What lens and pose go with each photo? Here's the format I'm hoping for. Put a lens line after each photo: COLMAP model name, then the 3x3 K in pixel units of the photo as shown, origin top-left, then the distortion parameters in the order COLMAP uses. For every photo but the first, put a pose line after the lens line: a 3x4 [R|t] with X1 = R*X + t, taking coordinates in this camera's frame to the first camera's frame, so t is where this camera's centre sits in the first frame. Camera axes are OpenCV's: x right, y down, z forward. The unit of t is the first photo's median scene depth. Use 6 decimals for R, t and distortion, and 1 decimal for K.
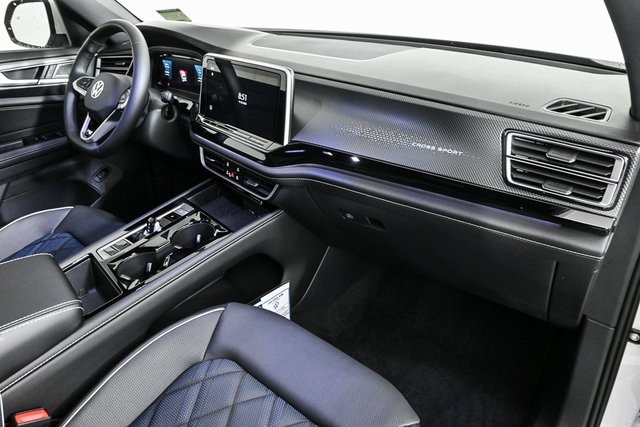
lens RADIAL K [[436.1, 0, 321.7], [0, 436.1, 210.1], [0, 0, 1]] dist [-0.002954, 0.001172]
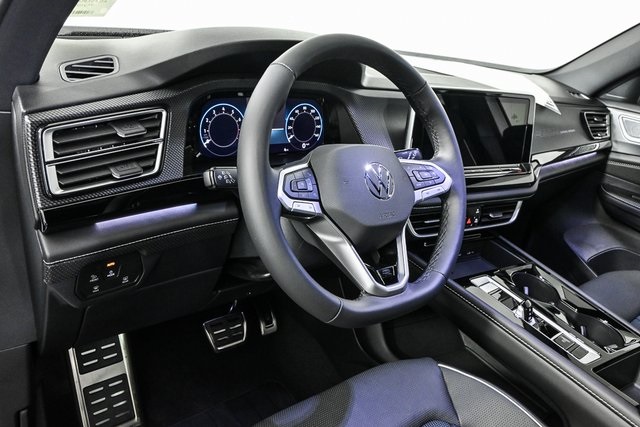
lens RADIAL K [[473.7, 0, 318.6], [0, 473.7, 212.7], [0, 0, 1]] dist [0.006279, 0.000430]
pose [[0.193532, -0.350692, 0.916275, -1.019037], [0.317423, 0.906082, 0.279746, -0.414367], [-0.928325, 0.236707, 0.286674, 0.922025]]
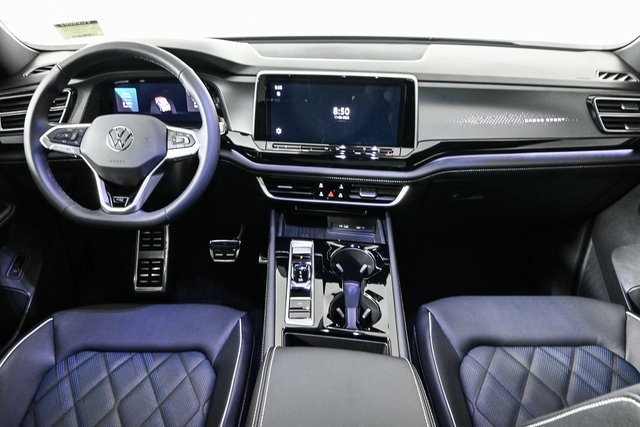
lens RADIAL K [[436.1, 0, 321.7], [0, 436.1, 210.1], [0, 0, 1]] dist [-0.002954, 0.001172]
pose [[0.758800, -0.305083, 0.575453, -0.715734], [0.290707, 0.949266, 0.119933, -0.155027], [-0.582848, 0.076283, 0.808993, 0.224057]]
